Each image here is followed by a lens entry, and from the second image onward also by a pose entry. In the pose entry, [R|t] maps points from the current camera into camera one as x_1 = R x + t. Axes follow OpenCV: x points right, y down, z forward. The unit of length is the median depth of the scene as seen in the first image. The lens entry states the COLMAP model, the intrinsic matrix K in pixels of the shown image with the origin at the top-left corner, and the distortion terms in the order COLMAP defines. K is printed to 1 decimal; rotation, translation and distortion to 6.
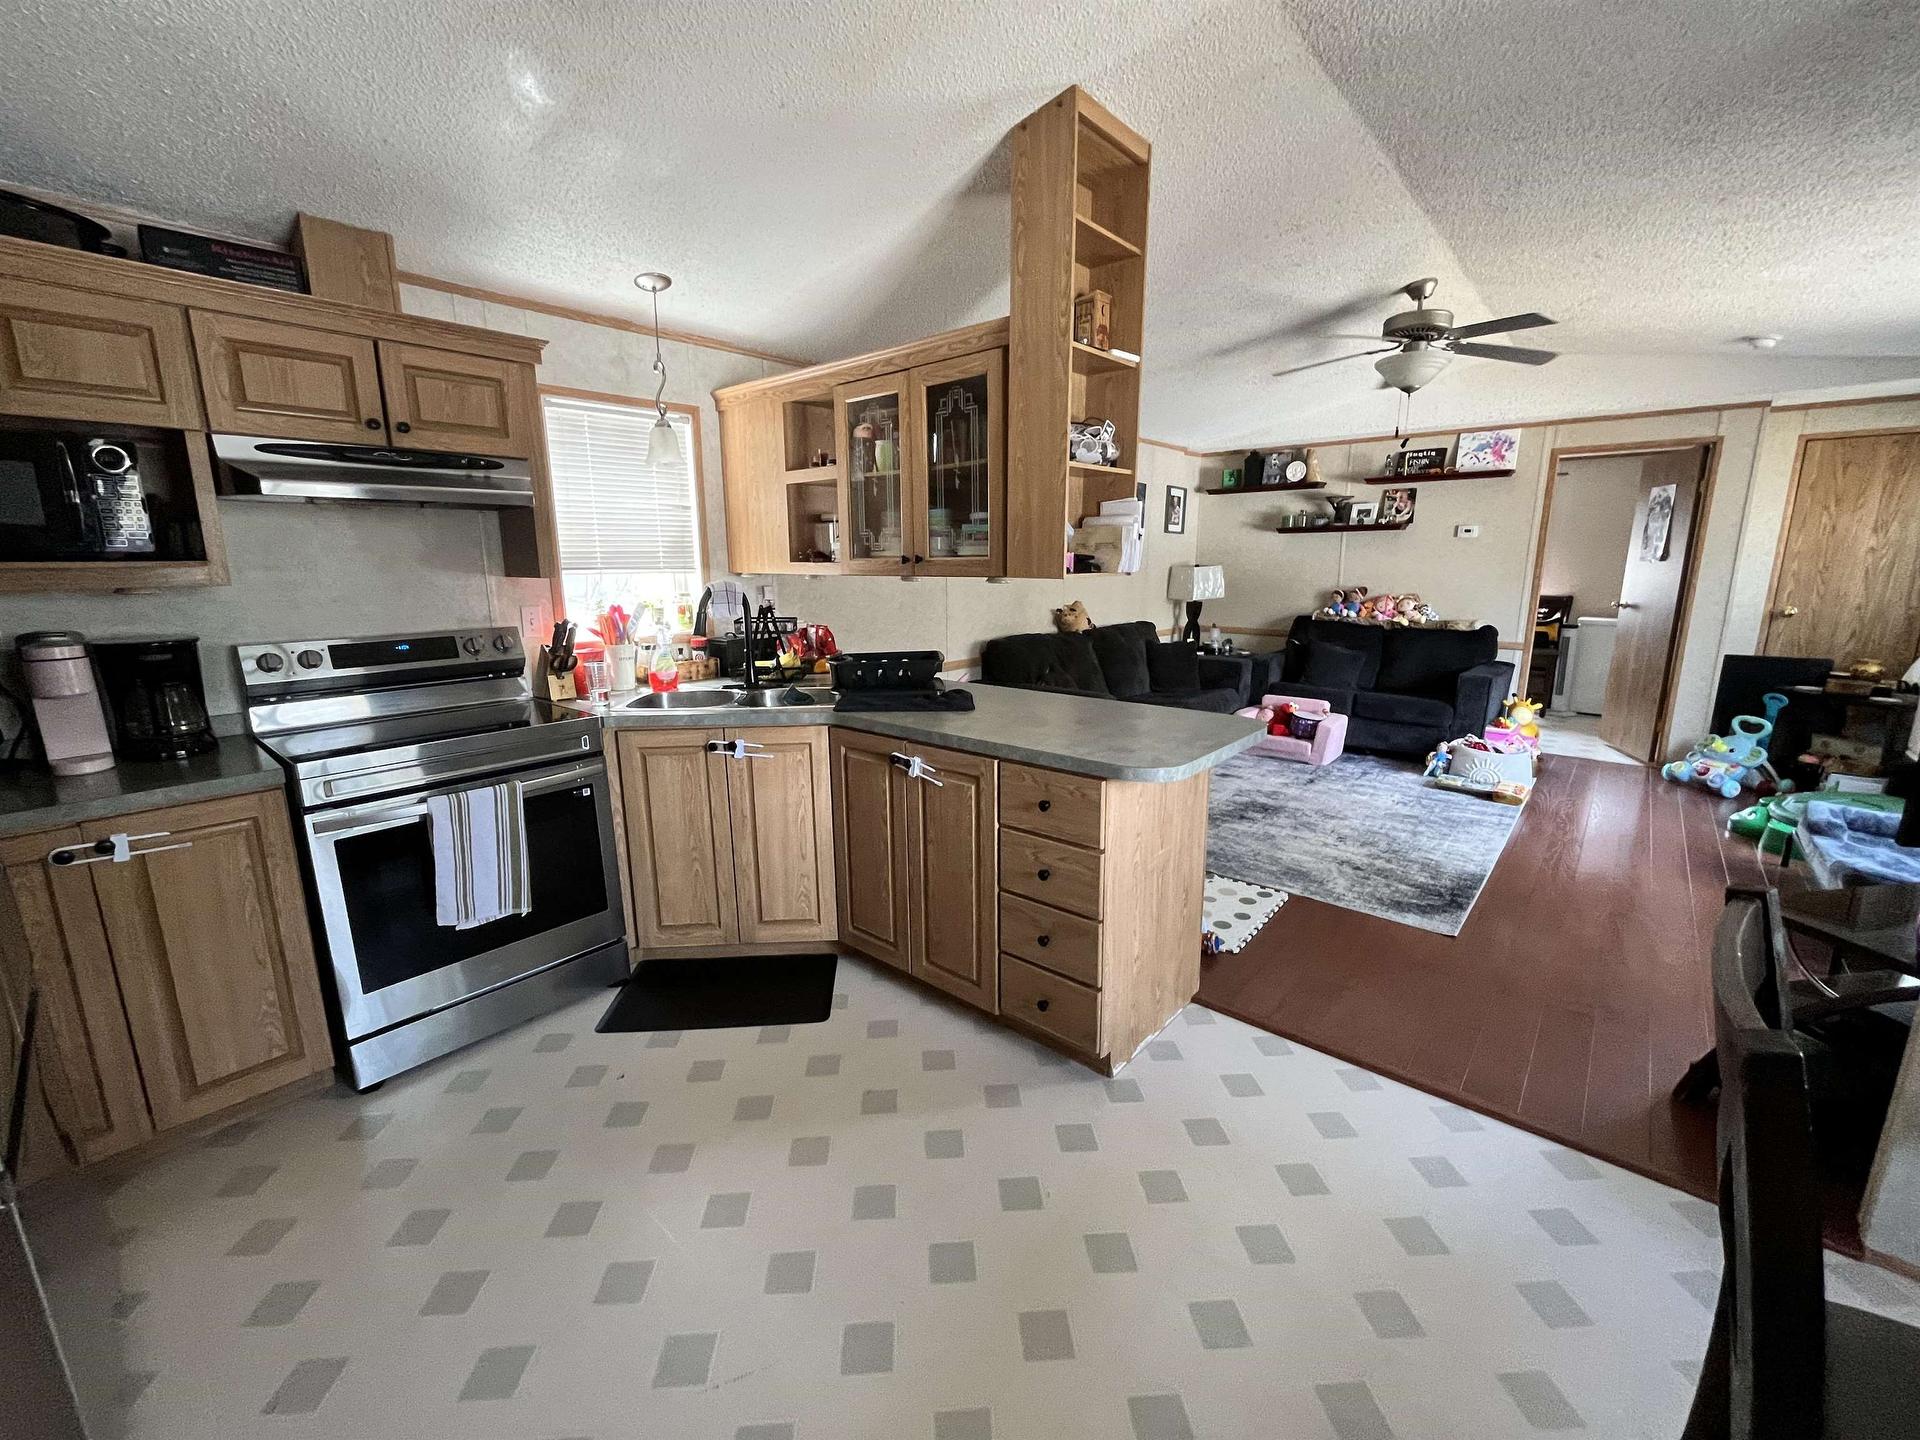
lens RADIAL K [[772.7, 0, 953.9], [0, 772.7, 718.5], [0, 0, 1]] dist [-0.003822, 0.000199]
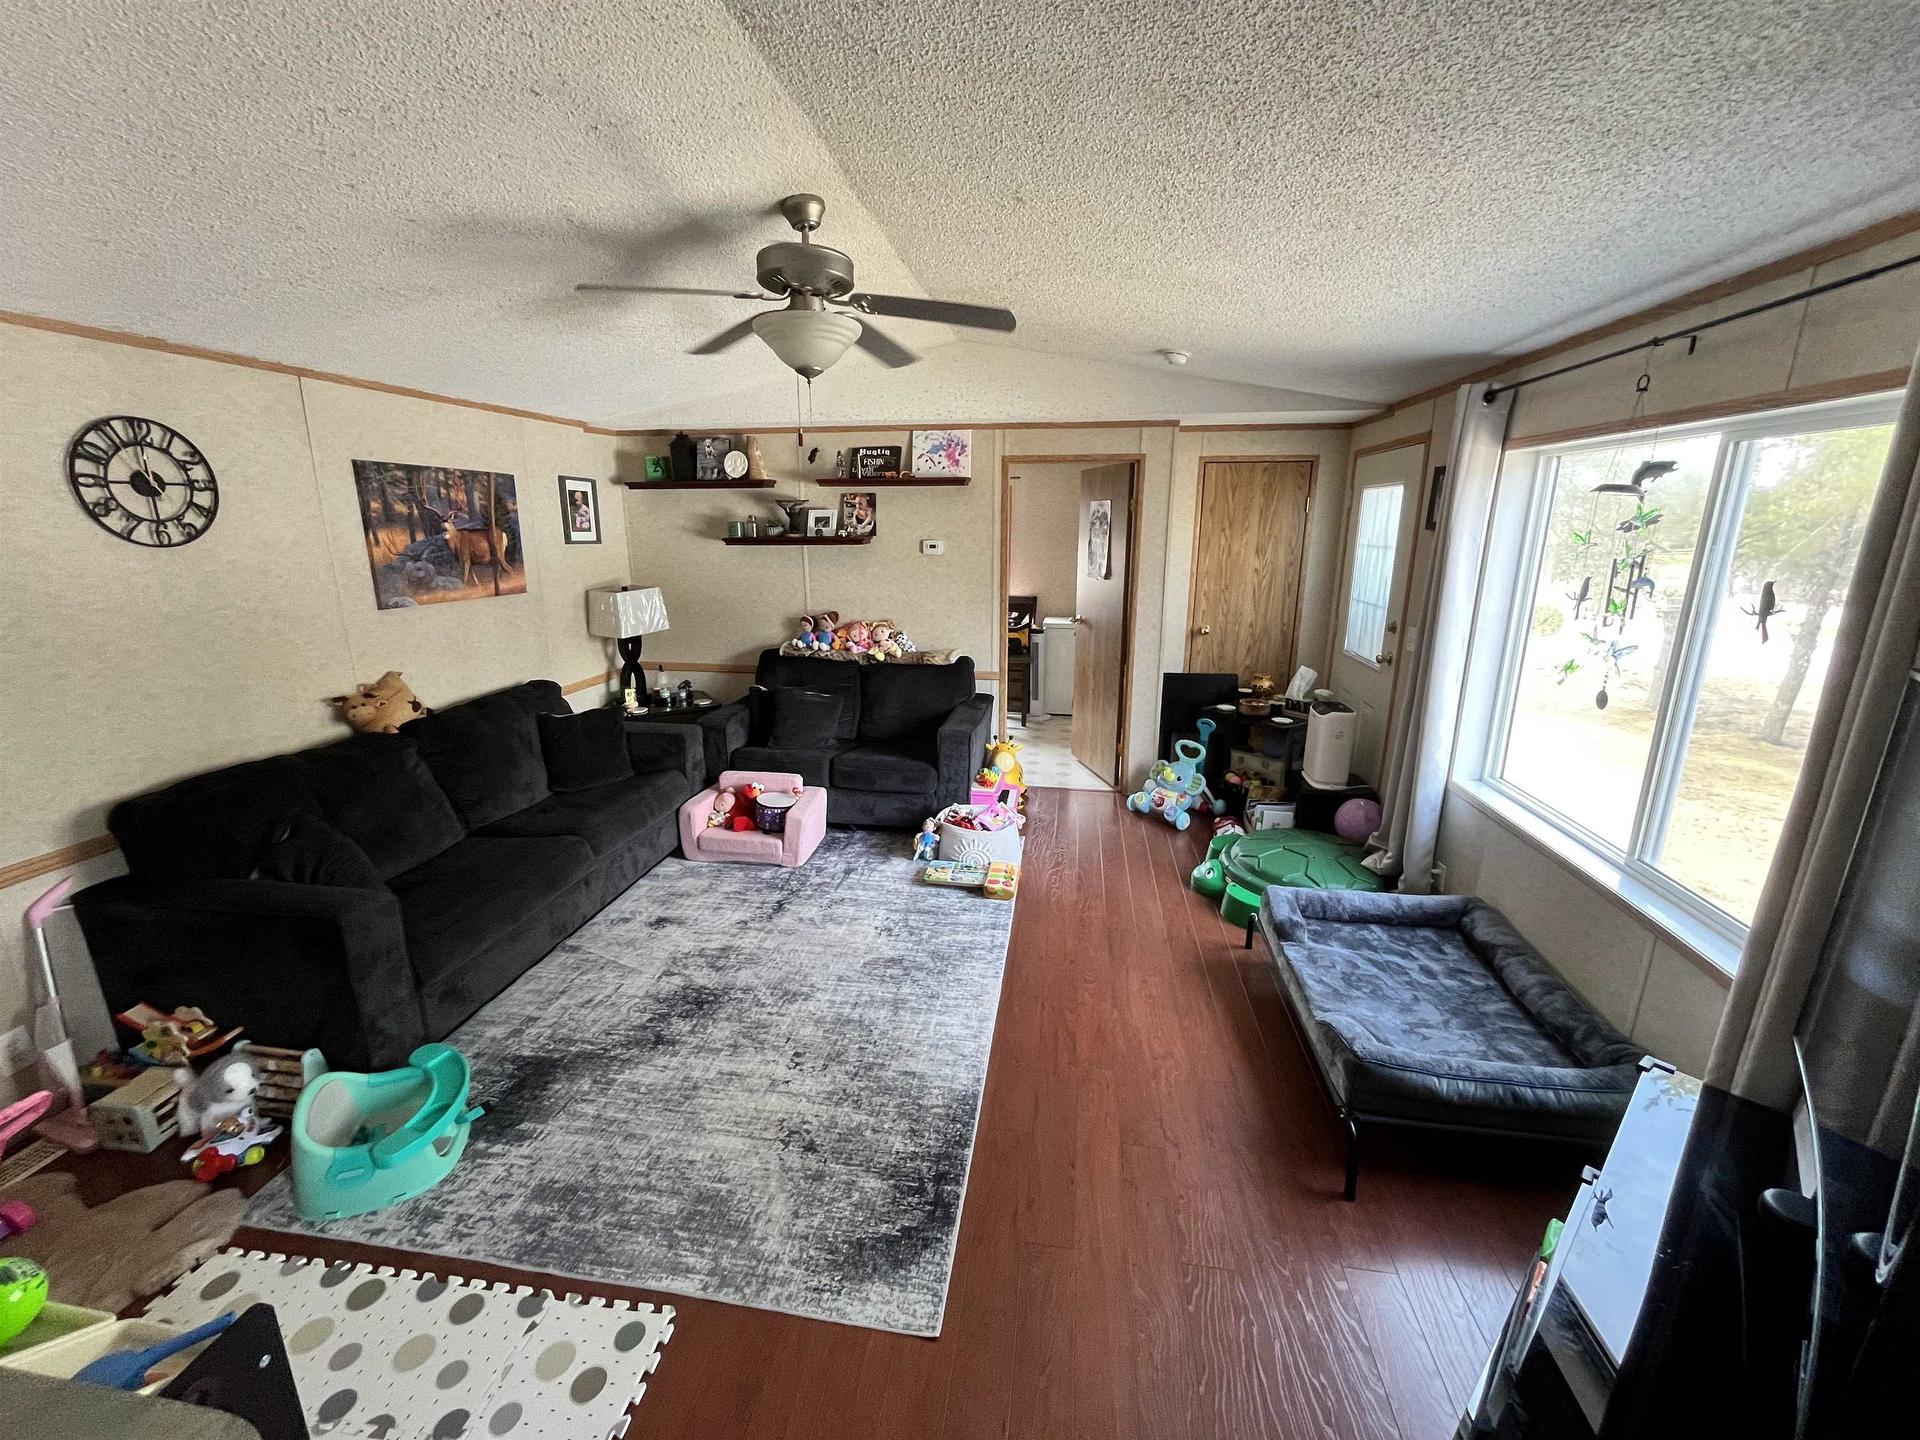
lens RADIAL K [[772.7, 0, 955.0], [0, 772.7, 720.4], [0, 0, 1]] dist [-0.003822, 0.000199]
pose [[0.842152, -0.131899, 0.522860, 0.274387], [0.105951, 0.991197, 0.079392, -0.151102], [-0.528729, -0.011463, 0.848713, 0.329447]]
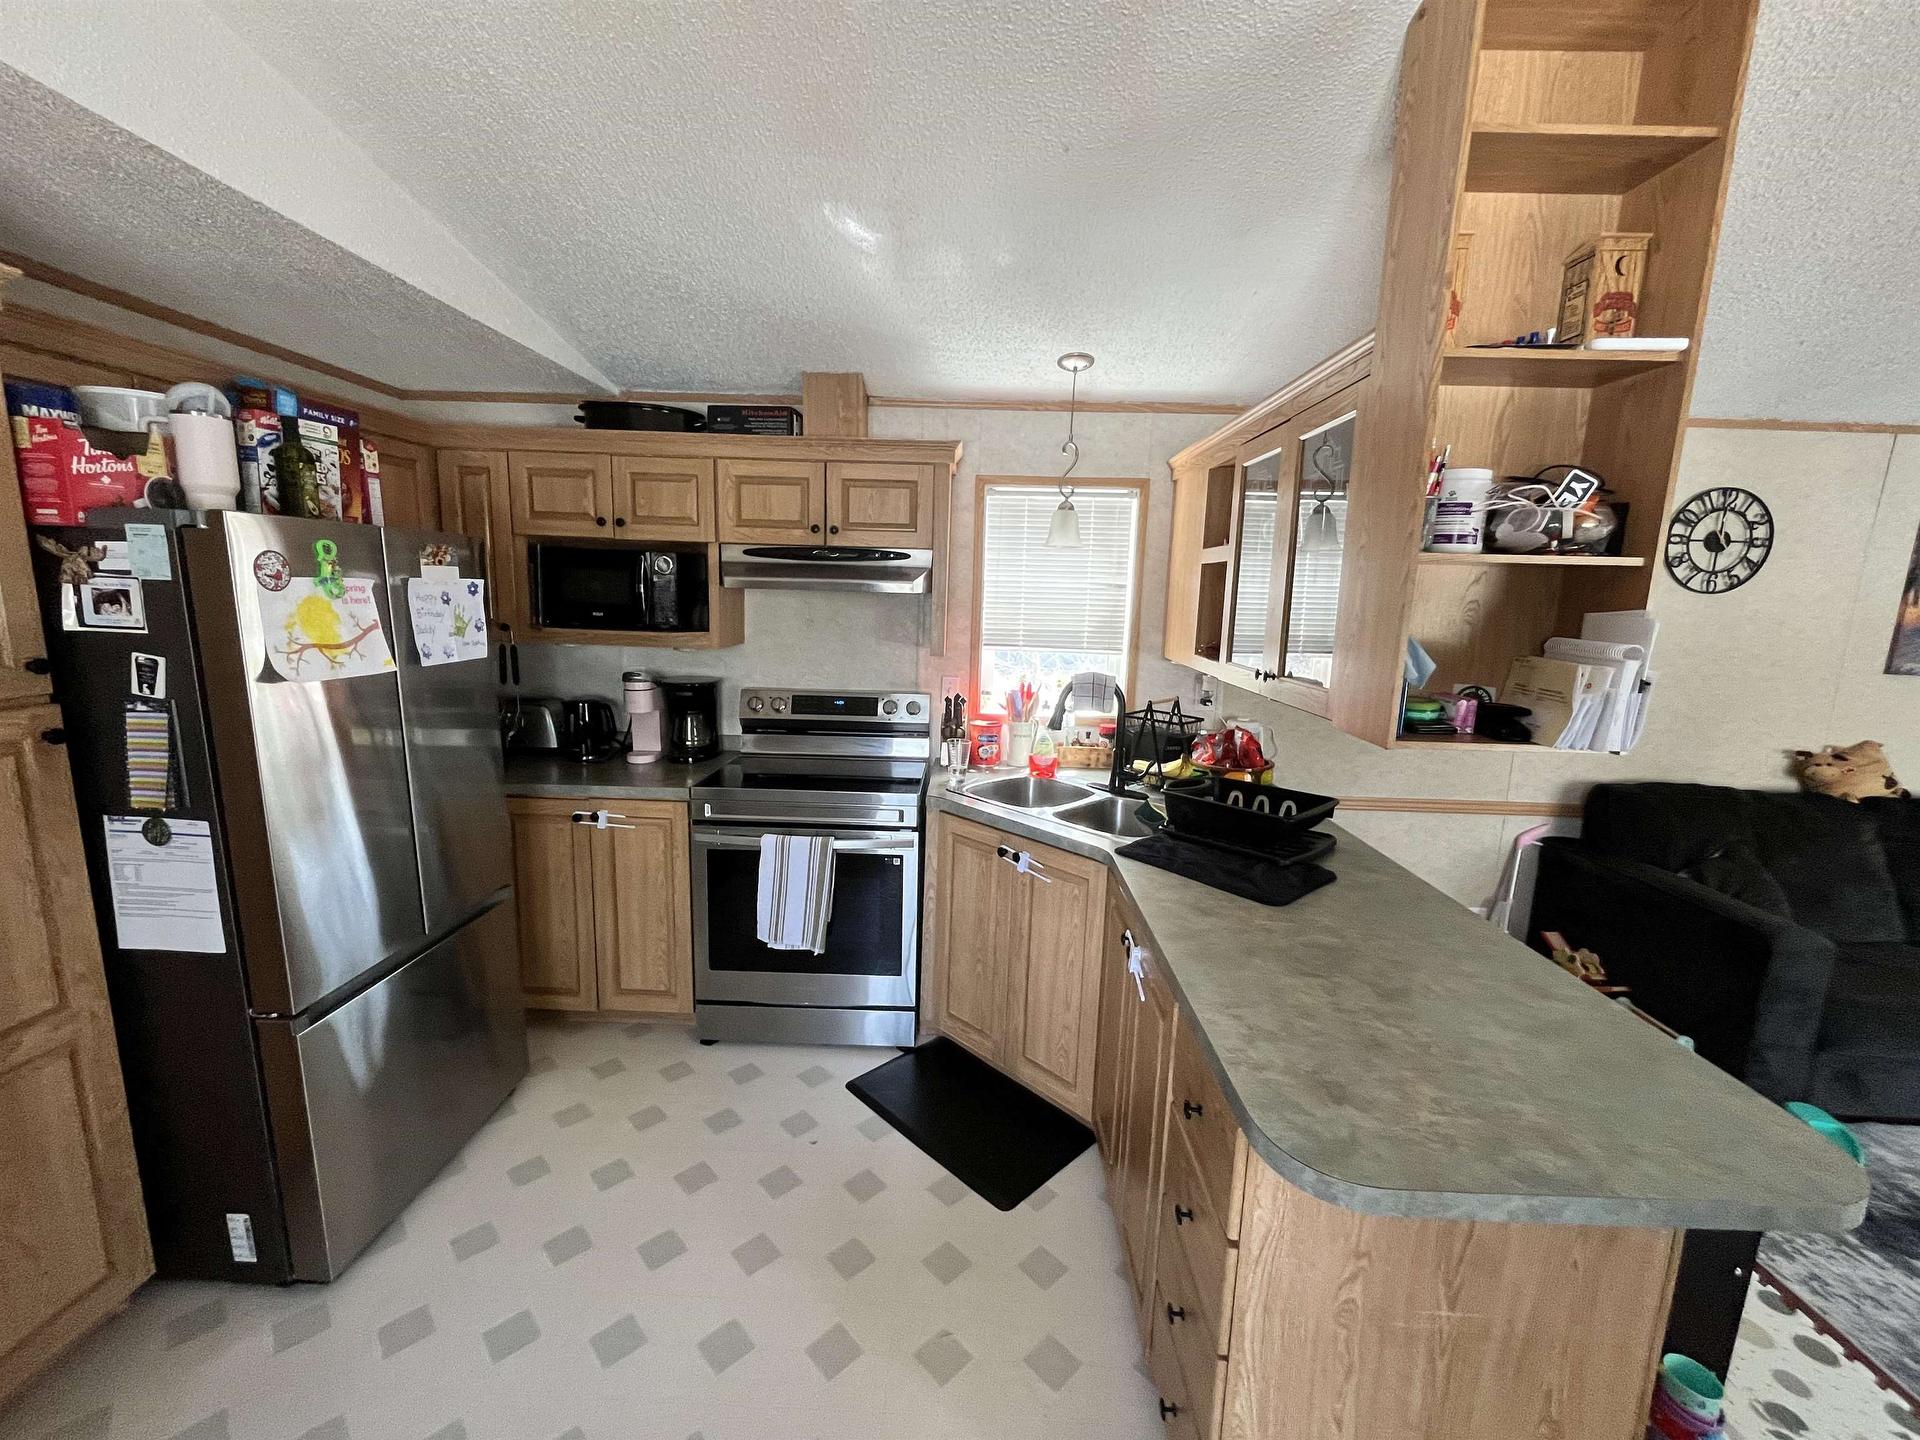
lens RADIAL K [[772.7, 0, 954.3], [0, 772.7, 717.9], [0, 0, 1]] dist [-0.003822, 0.000199]
pose [[0.643854, 0.151422, -0.750015, 0.191956], [-0.187527, 0.981555, 0.037185, -0.086167], [0.741812, 0.116706, 0.660374, 0.190910]]
